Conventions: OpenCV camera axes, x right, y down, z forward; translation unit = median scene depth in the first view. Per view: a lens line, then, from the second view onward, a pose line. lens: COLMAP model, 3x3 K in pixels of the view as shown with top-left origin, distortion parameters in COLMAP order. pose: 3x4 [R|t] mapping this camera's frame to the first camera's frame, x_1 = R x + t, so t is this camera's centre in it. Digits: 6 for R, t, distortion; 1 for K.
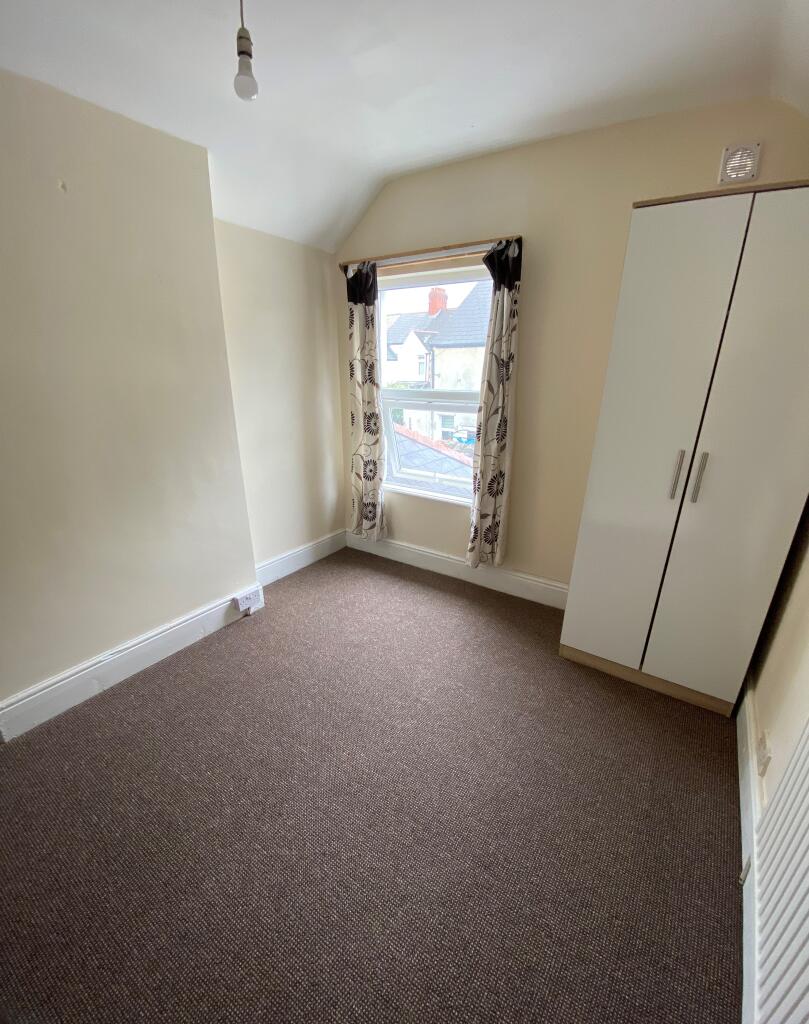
lens RADIAL K [[436.5, 0, 402.9], [0, 436.5, 527.7], [0, 0, 1]] dist [-0.001269, -0.000209]
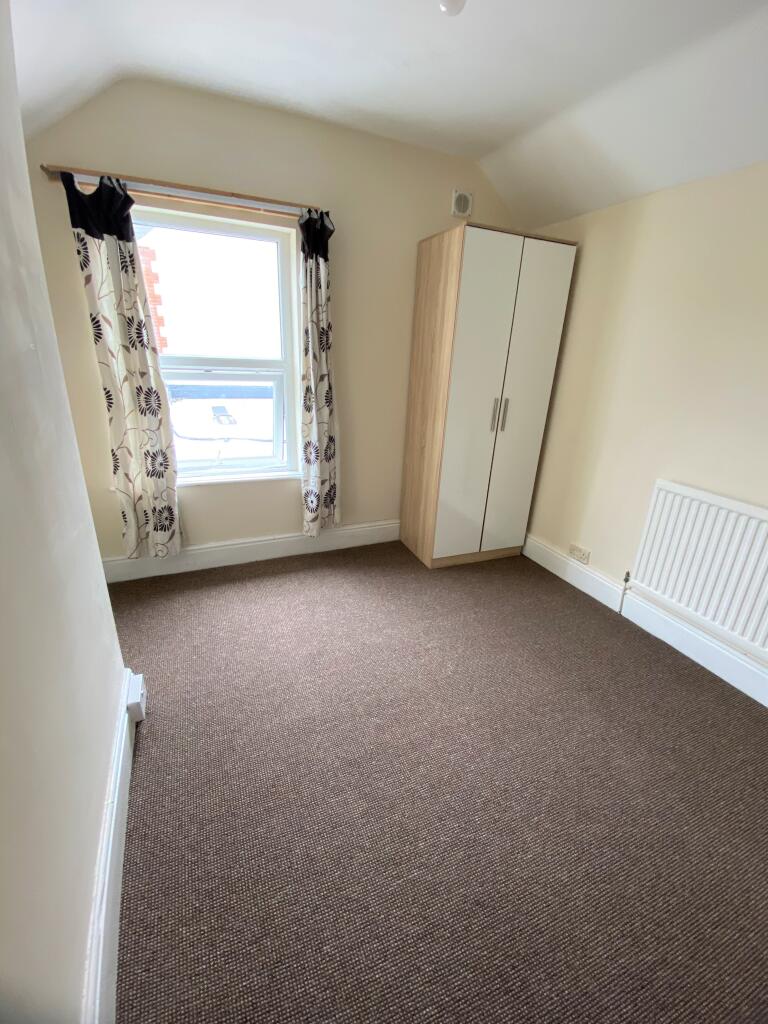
lens RADIAL K [[448.8, 0, 384.0], [0, 448.8, 512.0], [0, 0, 1]] dist [0.001035, -0.016584]
pose [[0.521990, -0.274934, 0.807427, -0.591014], [0.250855, 0.954245, 0.162752, -0.093071], [-0.815229, 0.117592, 0.567075, 0.289447]]
